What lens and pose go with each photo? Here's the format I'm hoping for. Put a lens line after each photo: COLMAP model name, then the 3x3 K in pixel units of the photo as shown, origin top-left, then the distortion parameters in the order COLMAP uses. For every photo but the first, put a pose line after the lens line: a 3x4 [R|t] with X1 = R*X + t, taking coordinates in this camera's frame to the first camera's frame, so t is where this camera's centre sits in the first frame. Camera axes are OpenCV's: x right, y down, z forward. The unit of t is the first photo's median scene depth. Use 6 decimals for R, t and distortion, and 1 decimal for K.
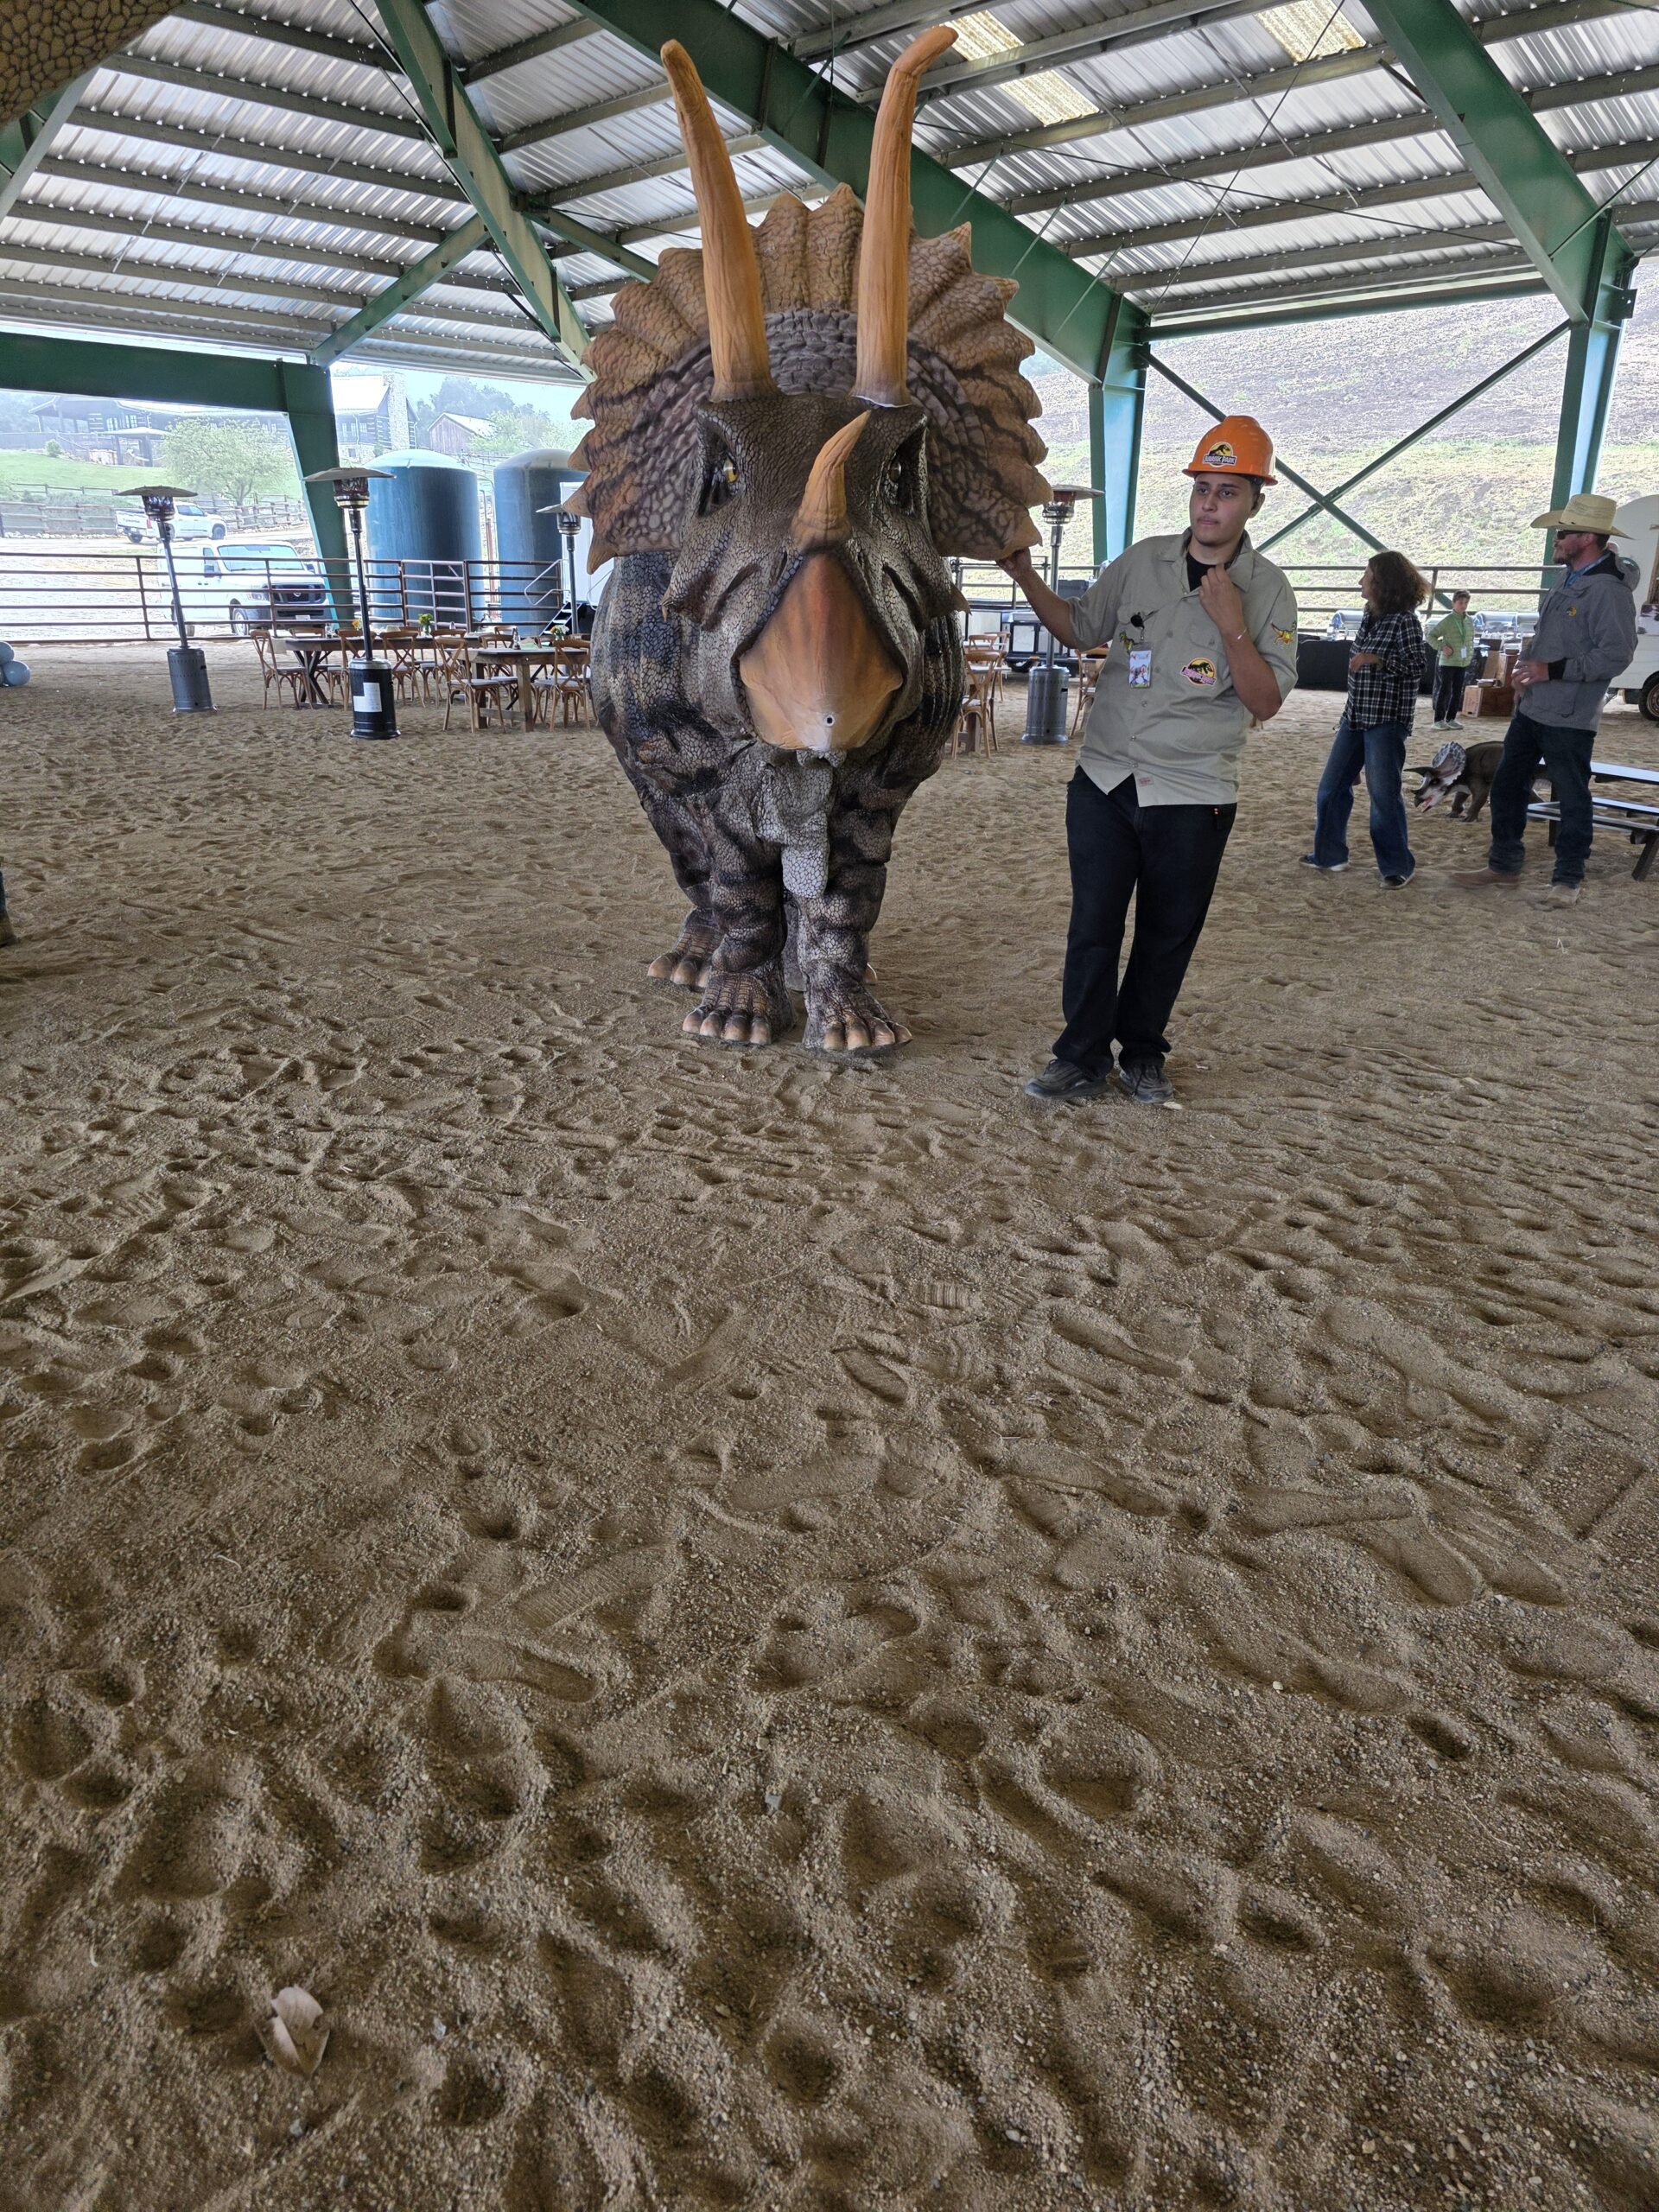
lens RADIAL K [[1544.0, 0, 829.5], [0, 1544.0, 1106.0], [0, 0, 1]] dist [0.035328, -0.030348]
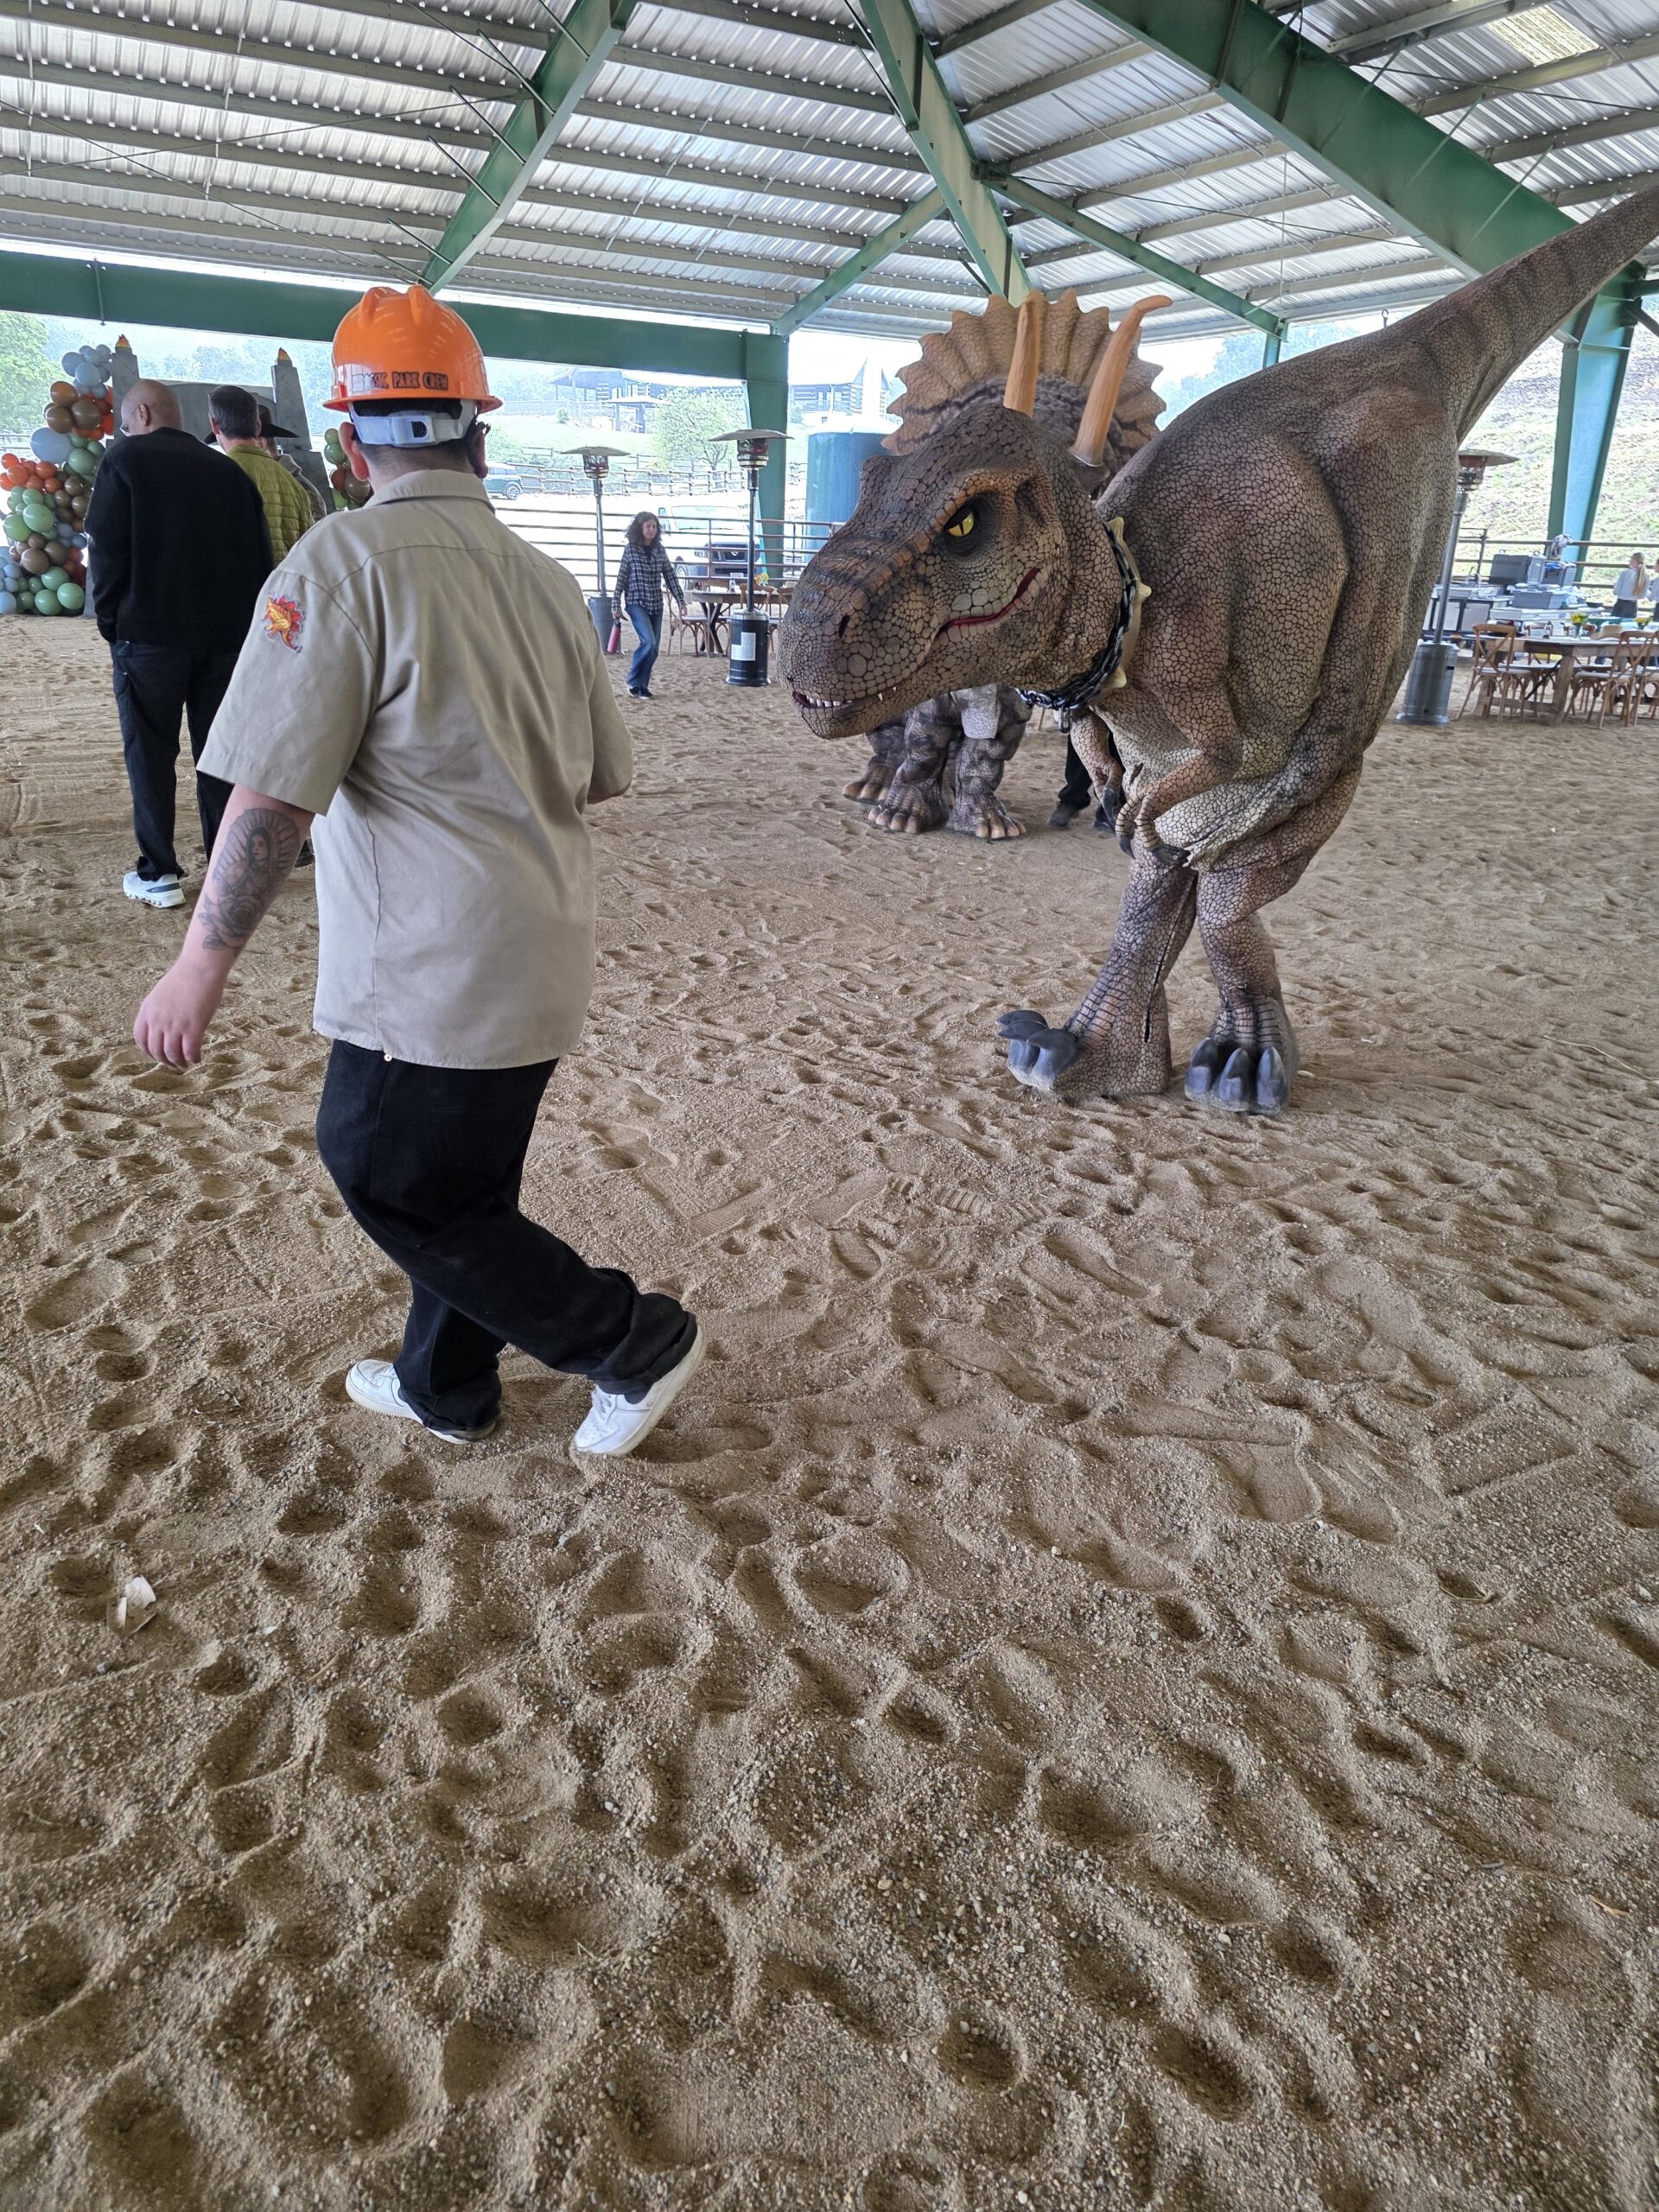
lens RADIAL K [[1544.0, 0, 829.5], [0, 1544.0, 1106.0], [0, 0, 1]] dist [0.035328, -0.030348]
pose [[0.957109, 0.120487, -0.263486, 0.200008], [-0.116220, 0.992715, 0.031783, 0.027192], [0.265396, 0.000202, 0.964140, -0.038192]]
